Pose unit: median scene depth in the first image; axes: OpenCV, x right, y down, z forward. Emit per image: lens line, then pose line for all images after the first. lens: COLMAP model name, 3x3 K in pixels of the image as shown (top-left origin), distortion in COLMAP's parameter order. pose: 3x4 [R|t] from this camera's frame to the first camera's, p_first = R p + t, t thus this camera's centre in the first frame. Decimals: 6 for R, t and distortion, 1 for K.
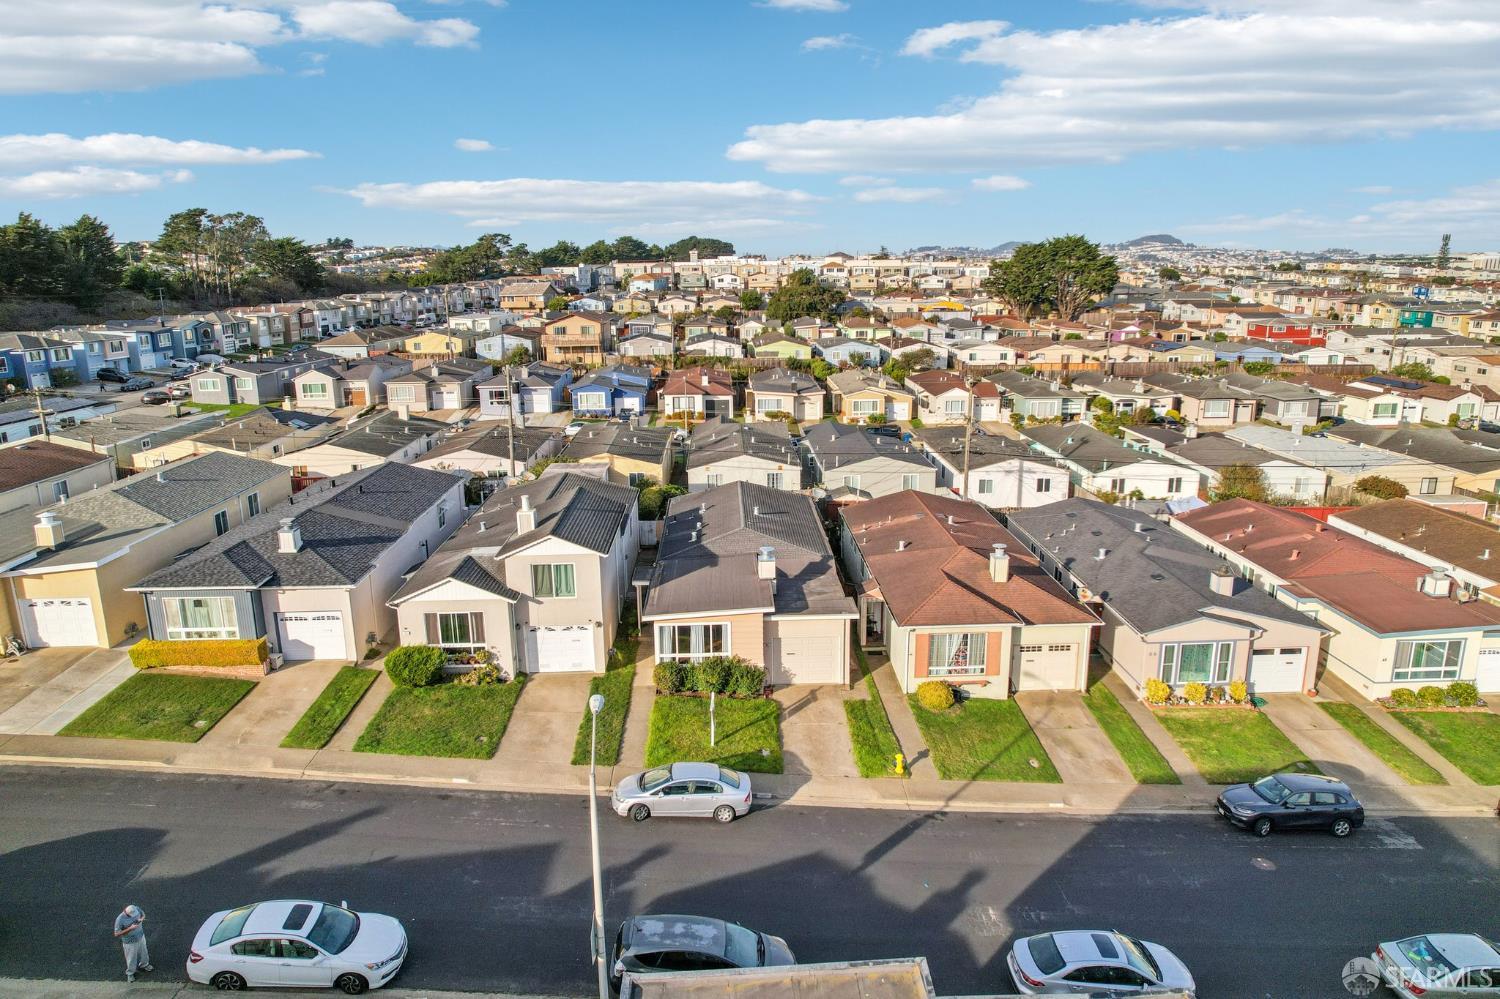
lens RADIAL K [[973.9, 0, 748.6], [0, 973.9, 481.0], [0, 0, 1]] dist [-0.062378, 0.048273]
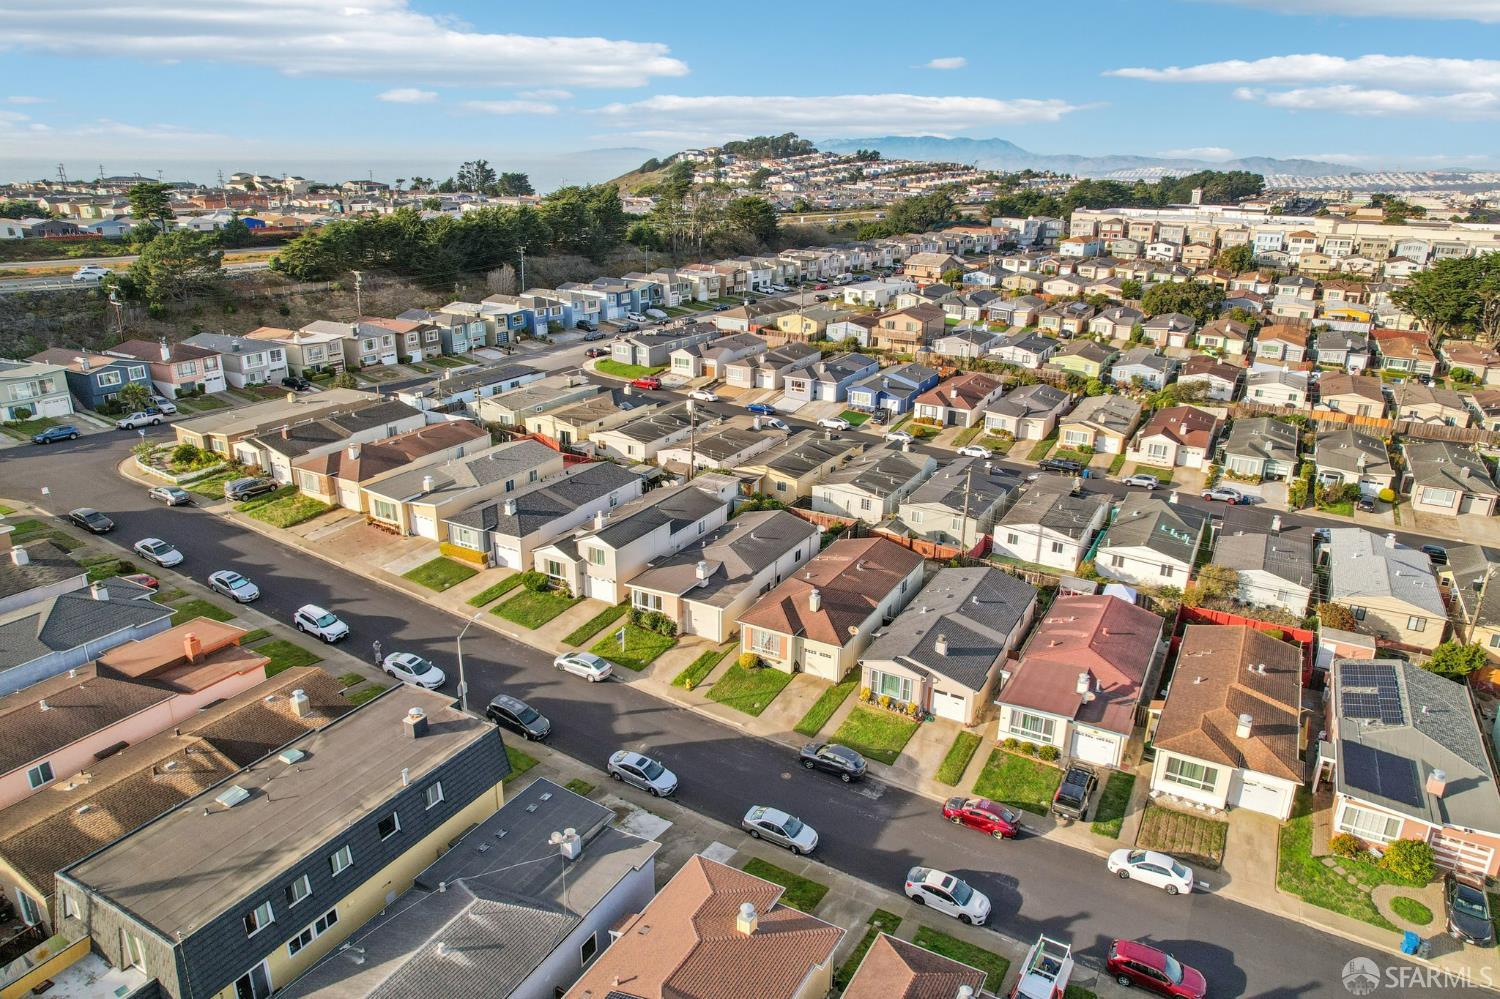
lens RADIAL K [[973.9, 0, 748.6], [0, 973.9, 481.0], [0, 0, 1]] dist [-0.062378, 0.048273]
pose [[0.861114, 0.185842, -0.473229, 0.862226], [-0.138933, 0.981385, 0.132591, -0.314216], [0.489061, -0.048428, 0.870904, -0.532609]]
